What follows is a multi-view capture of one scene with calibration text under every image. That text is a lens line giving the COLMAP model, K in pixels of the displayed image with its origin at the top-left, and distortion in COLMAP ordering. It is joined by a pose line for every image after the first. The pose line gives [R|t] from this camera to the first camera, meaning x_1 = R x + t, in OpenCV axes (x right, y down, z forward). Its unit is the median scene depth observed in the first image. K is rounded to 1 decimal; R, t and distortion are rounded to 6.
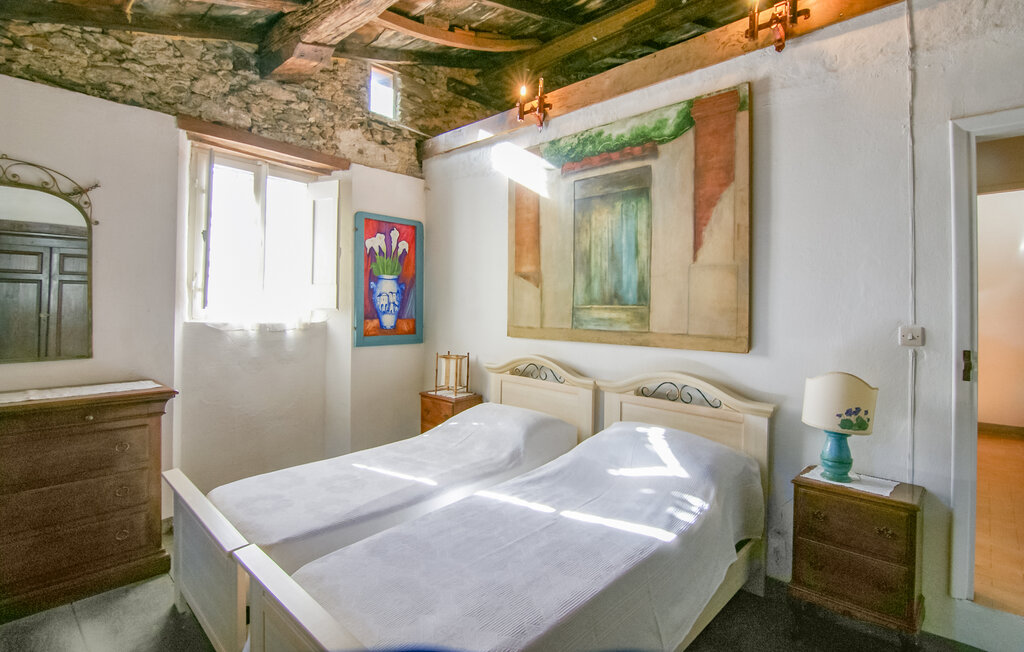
lens RADIAL K [[500.2, 0, 512.2], [0, 500.2, 310.6], [0, 0, 1]] dist [-0.008235, -0.008540]
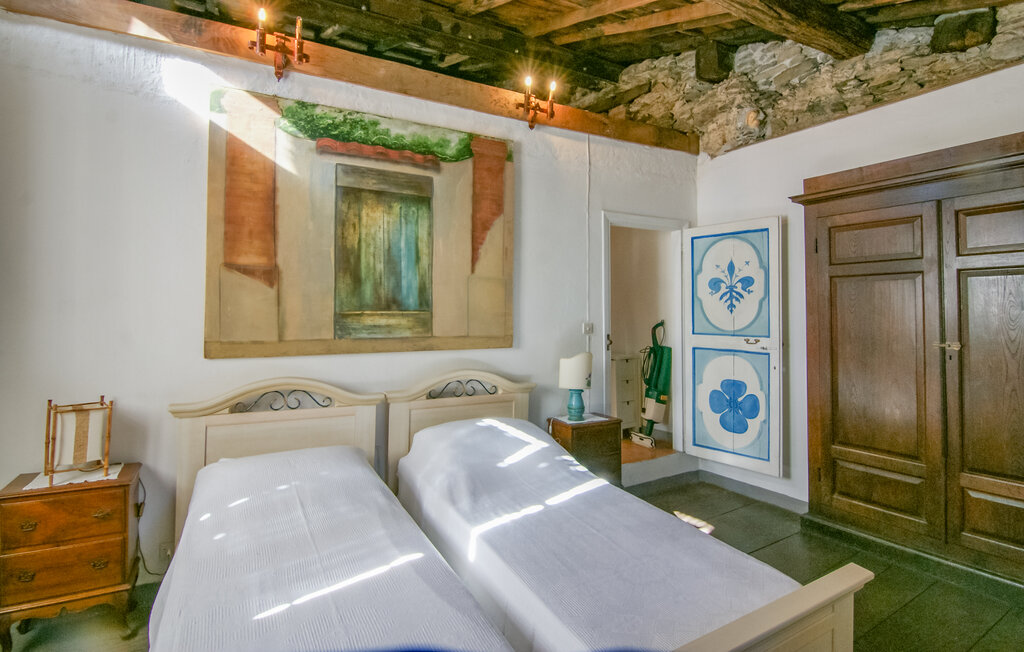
lens RADIAL K [[500.2, 0, 512.2], [0, 500.2, 310.6], [0, 0, 1]] dist [-0.008235, -0.008540]
pose [[0.274823, -0.001758, 0.961493, -0.659482], [0.009479, 0.999955, -0.000881, -0.008560], [-0.961448, 0.009356, 0.274827, 0.532178]]
